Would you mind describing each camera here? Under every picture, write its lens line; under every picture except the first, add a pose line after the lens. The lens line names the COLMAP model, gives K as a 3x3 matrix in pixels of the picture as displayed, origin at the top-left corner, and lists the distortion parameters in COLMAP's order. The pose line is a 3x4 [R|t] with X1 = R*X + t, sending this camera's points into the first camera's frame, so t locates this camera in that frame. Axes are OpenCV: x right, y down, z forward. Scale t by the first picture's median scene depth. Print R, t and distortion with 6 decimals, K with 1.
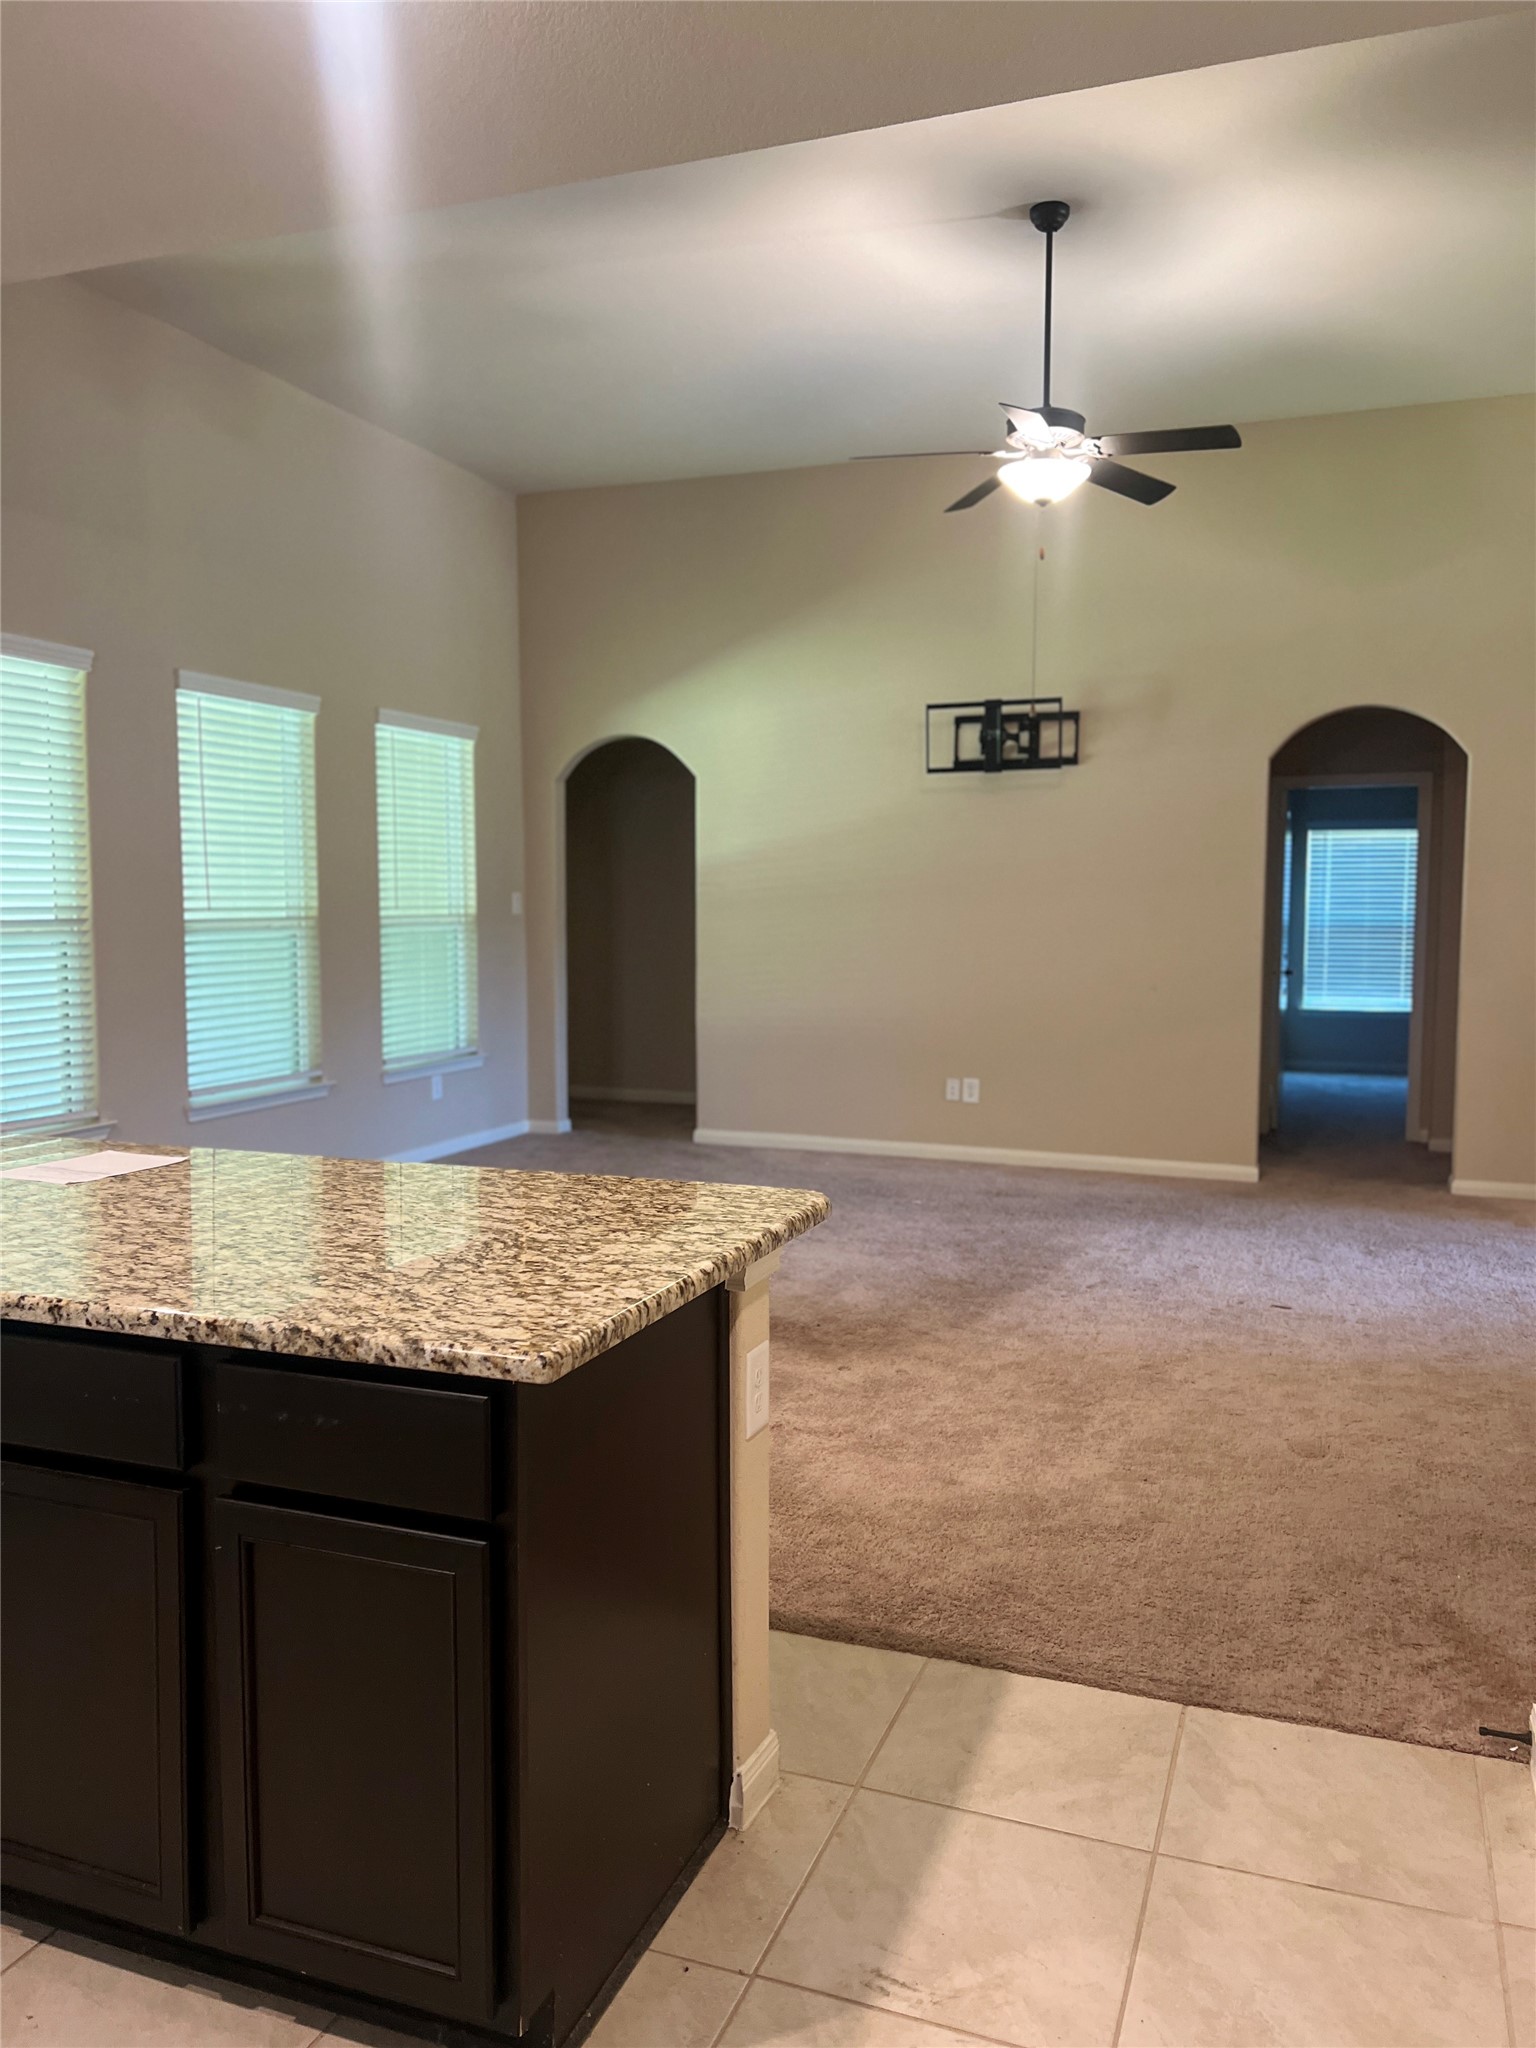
lens RADIAL K [[1540.6, 0, 764.5], [0, 1540.6, 1016.0], [0, 0, 1]] dist [0.034736, -0.039127]
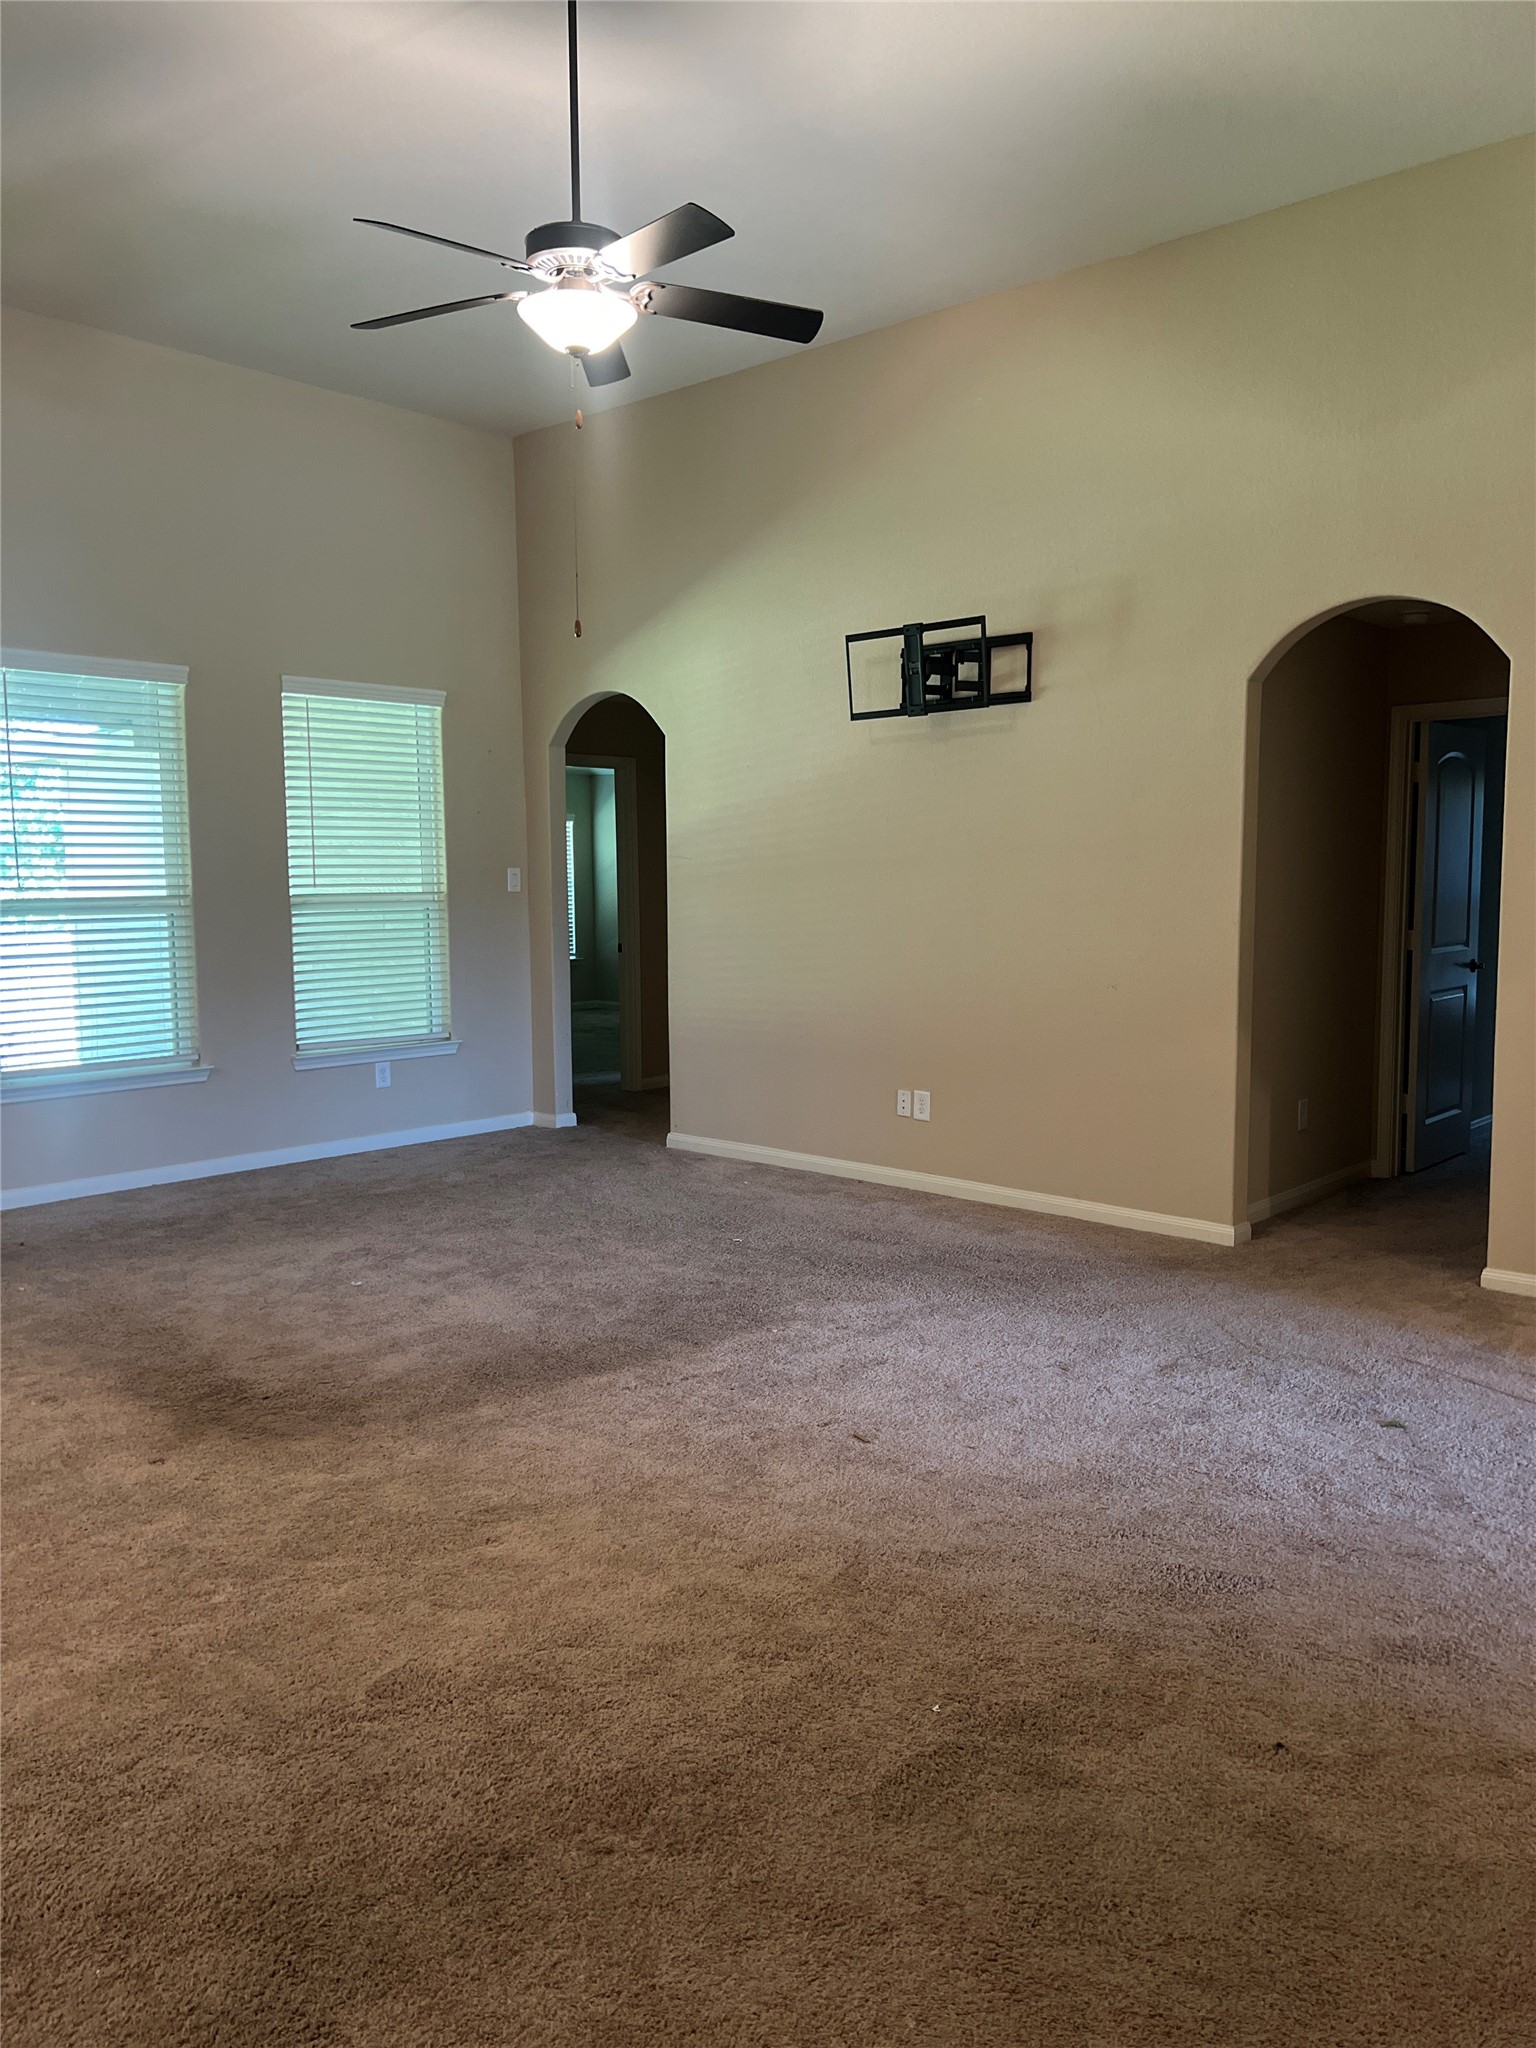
lens RADIAL K [[1540.6, 0, 769.0], [0, 1540.6, 1033.8], [0, 0, 1]] dist [0.034736, -0.039127]
pose [[0.932648, 0.030998, -0.359453, 0.366810], [-0.020015, 0.999213, 0.034237, -0.017038], [0.360231, -0.024736, 0.932535, 0.210612]]
